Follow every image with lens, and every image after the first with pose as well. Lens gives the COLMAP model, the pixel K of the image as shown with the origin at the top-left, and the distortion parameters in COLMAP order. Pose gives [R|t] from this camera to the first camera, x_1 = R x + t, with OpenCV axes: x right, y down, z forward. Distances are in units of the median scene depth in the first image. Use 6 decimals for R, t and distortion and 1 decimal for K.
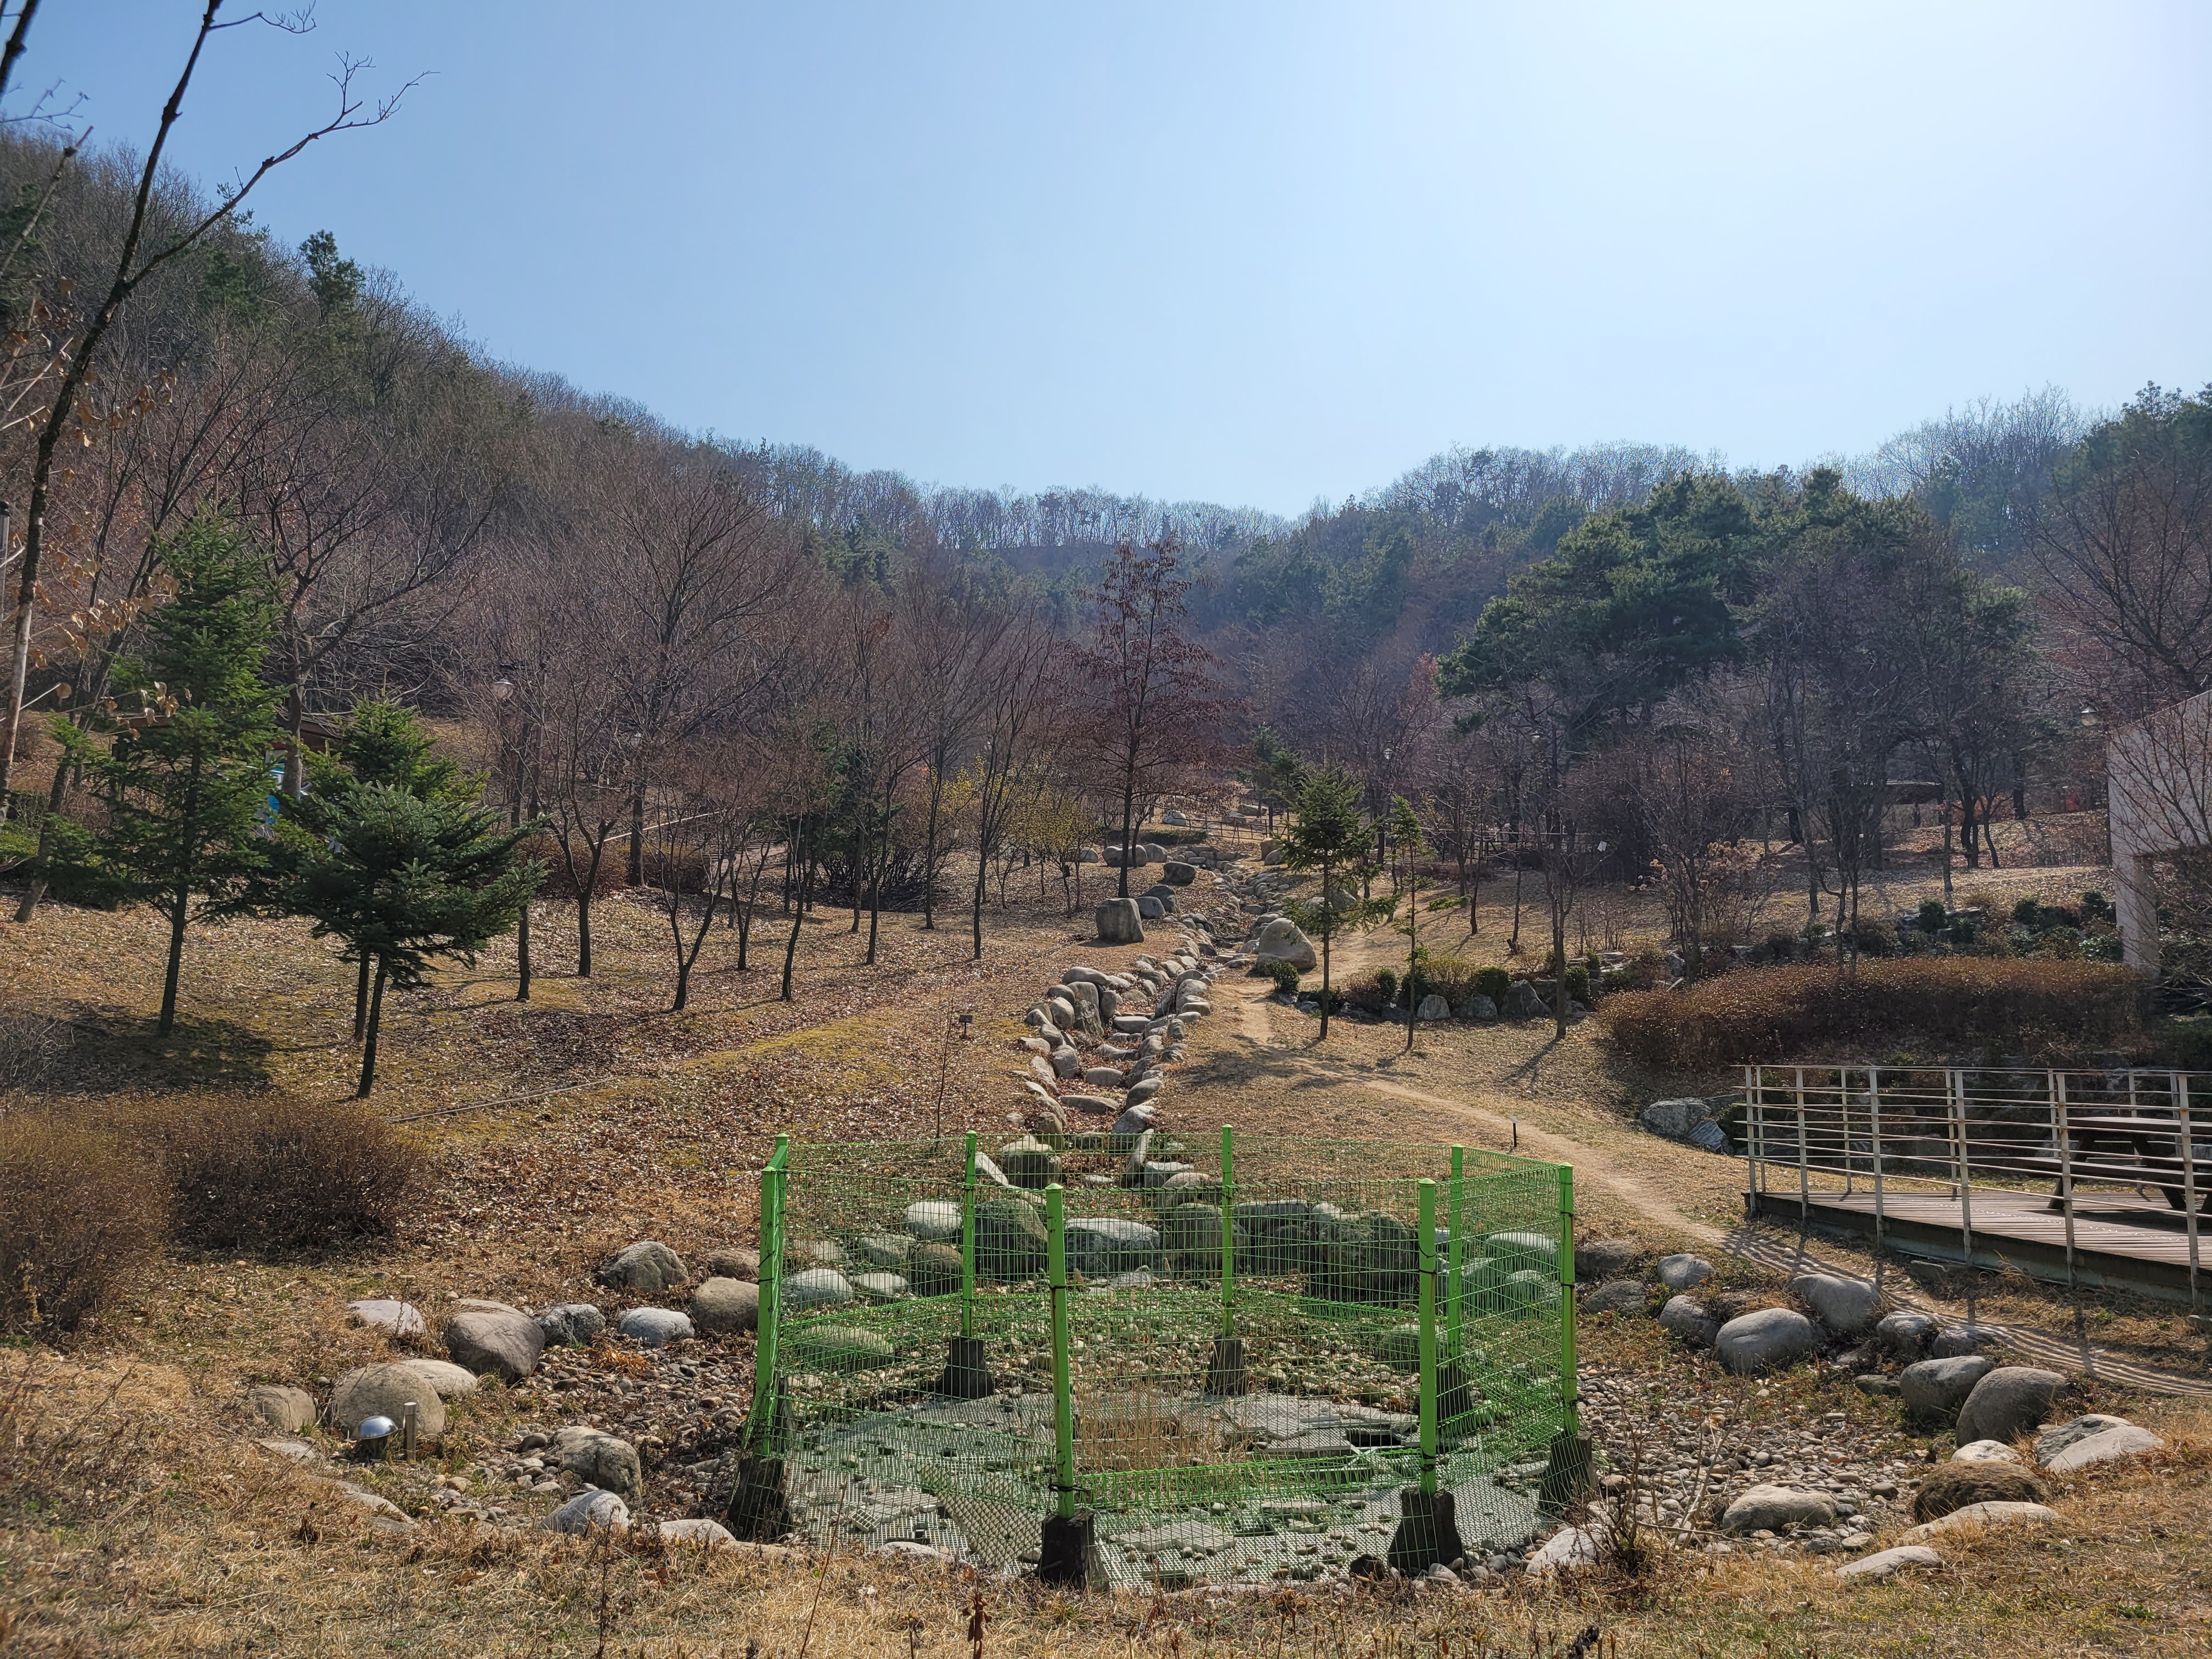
lens RADIAL K [[1658.9, 0, 1106.0], [0, 1658.9, 829.5], [0, 0, 1]] dist [0.062804, -0.065100]
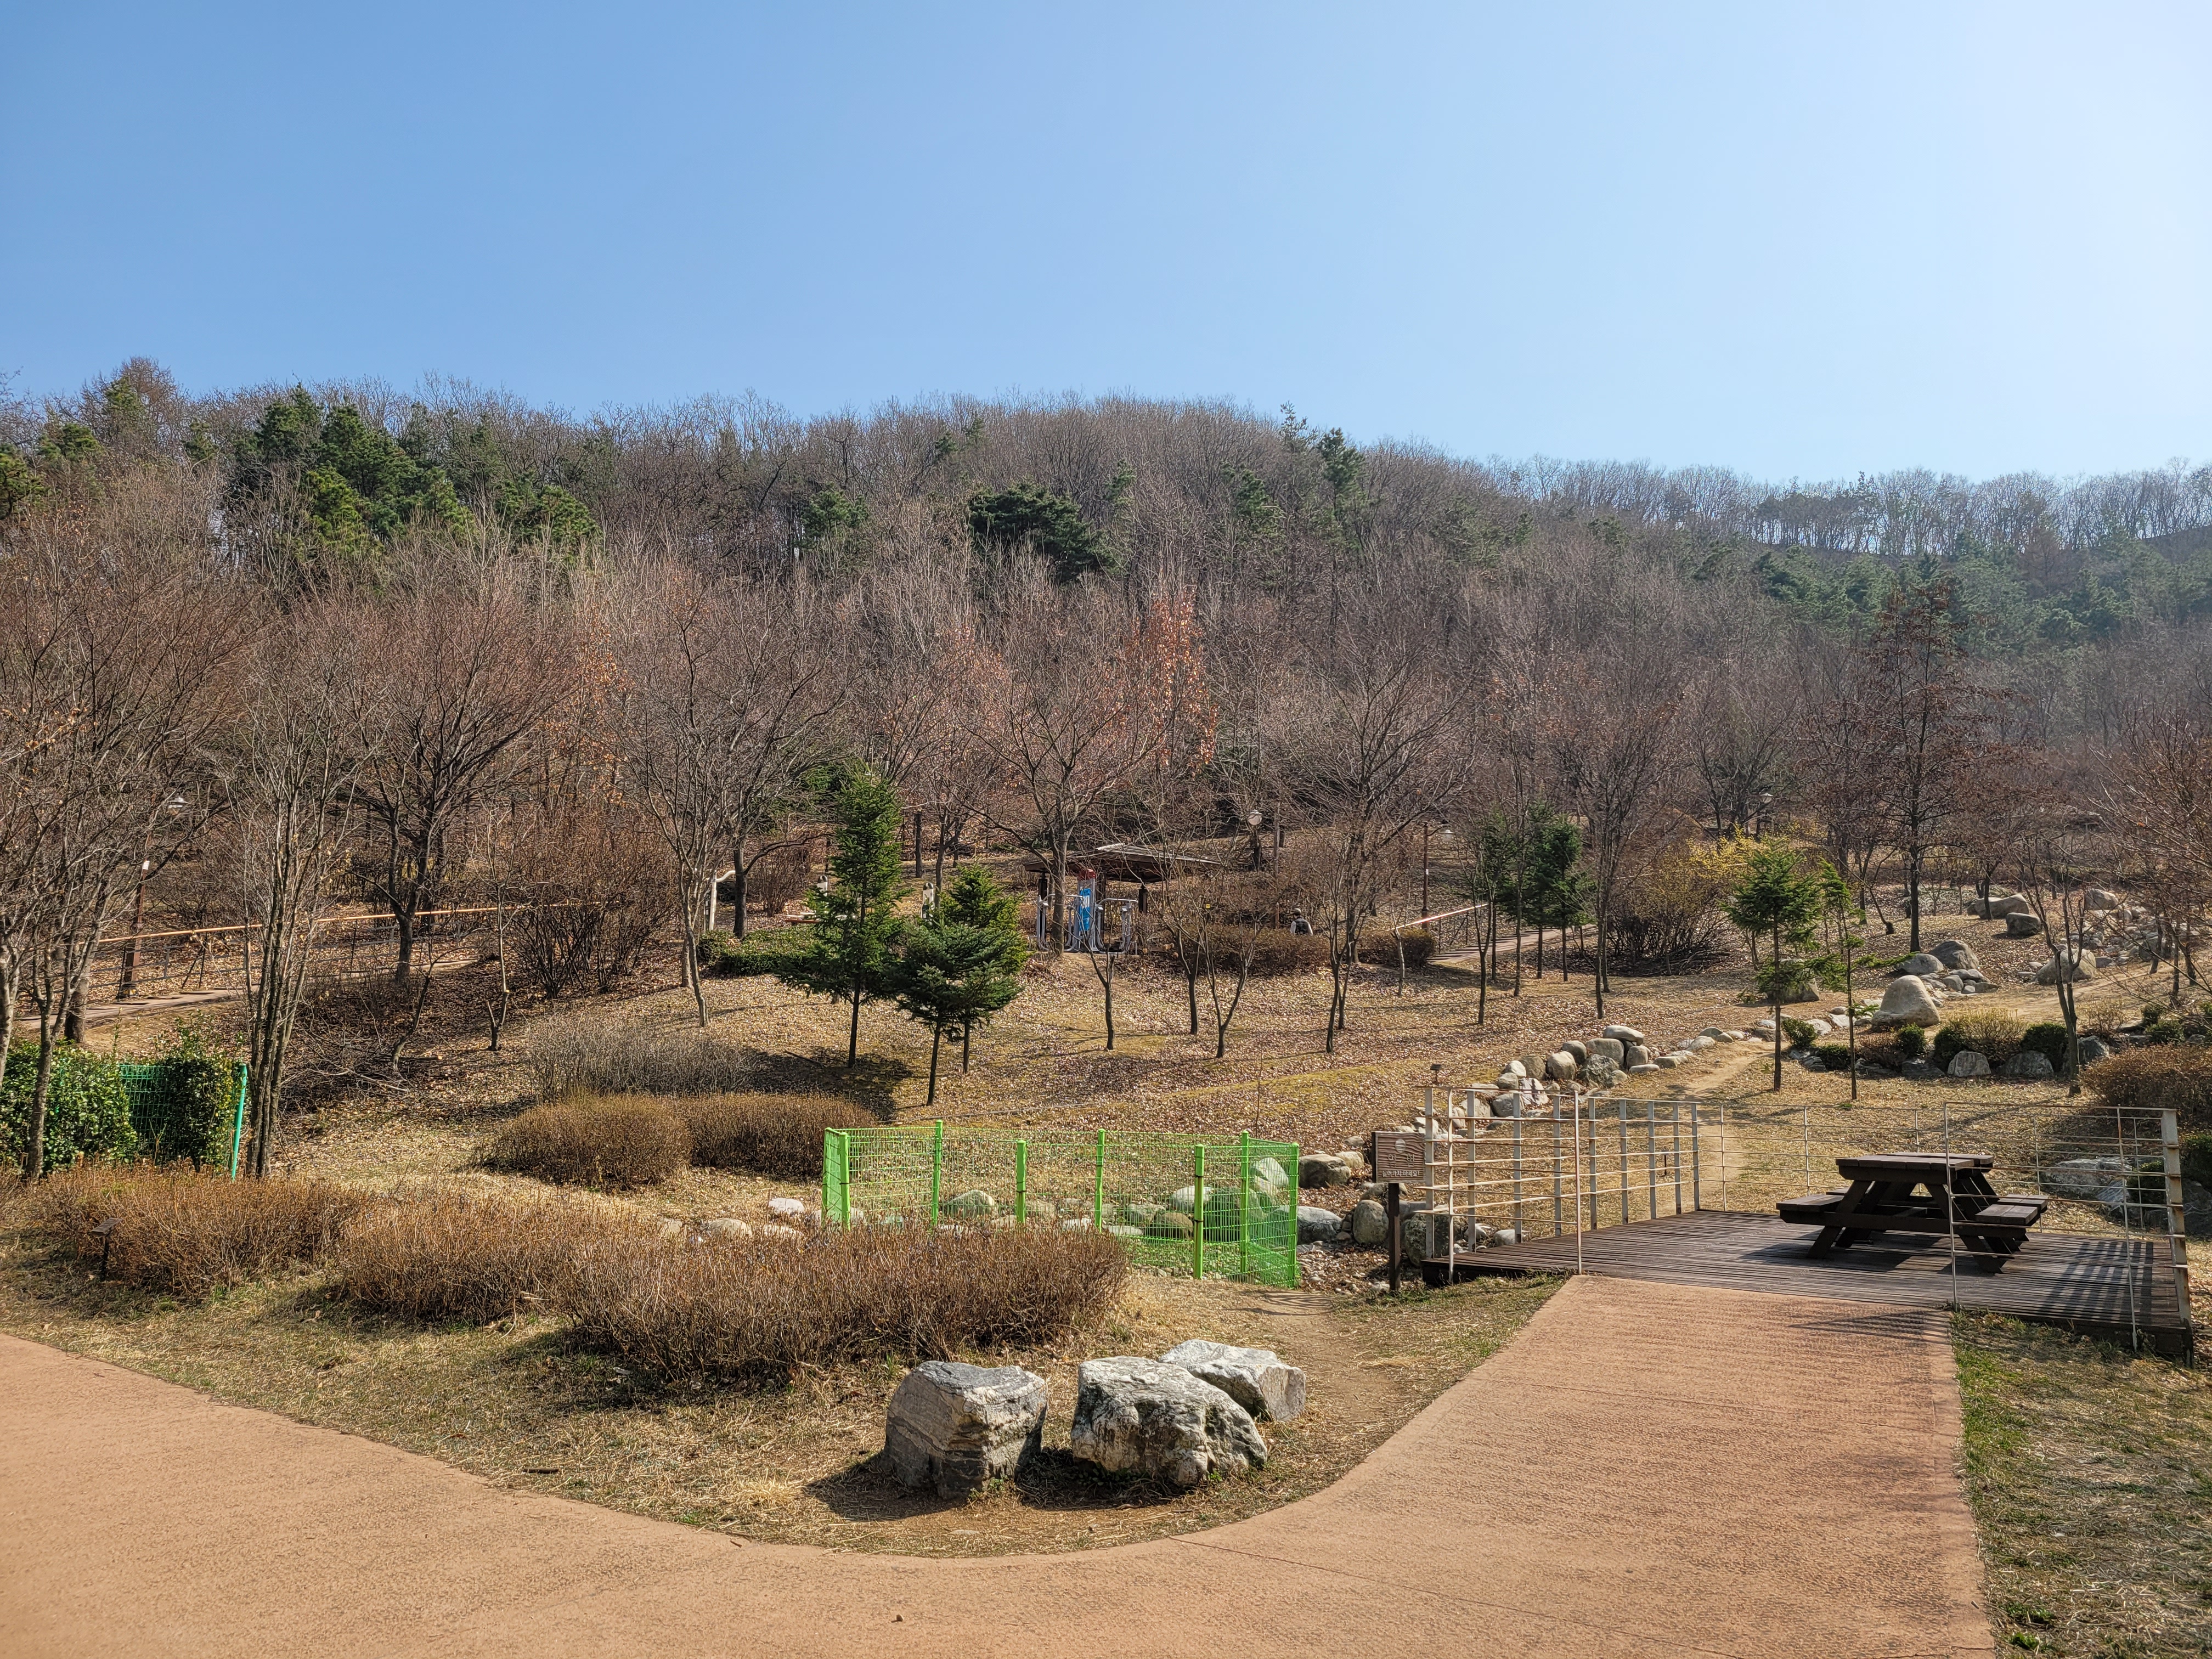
lens RADIAL K [[1658.9, 0, 1106.0], [0, 1658.9, 829.5], [0, 0, 1]] dist [0.062804, -0.065100]
pose [[0.764602, -0.083504, -0.639070, 0.459462], [0.059327, 0.996480, -0.059225, -0.005136], [0.641766, 0.007369, 0.766865, -0.111473]]
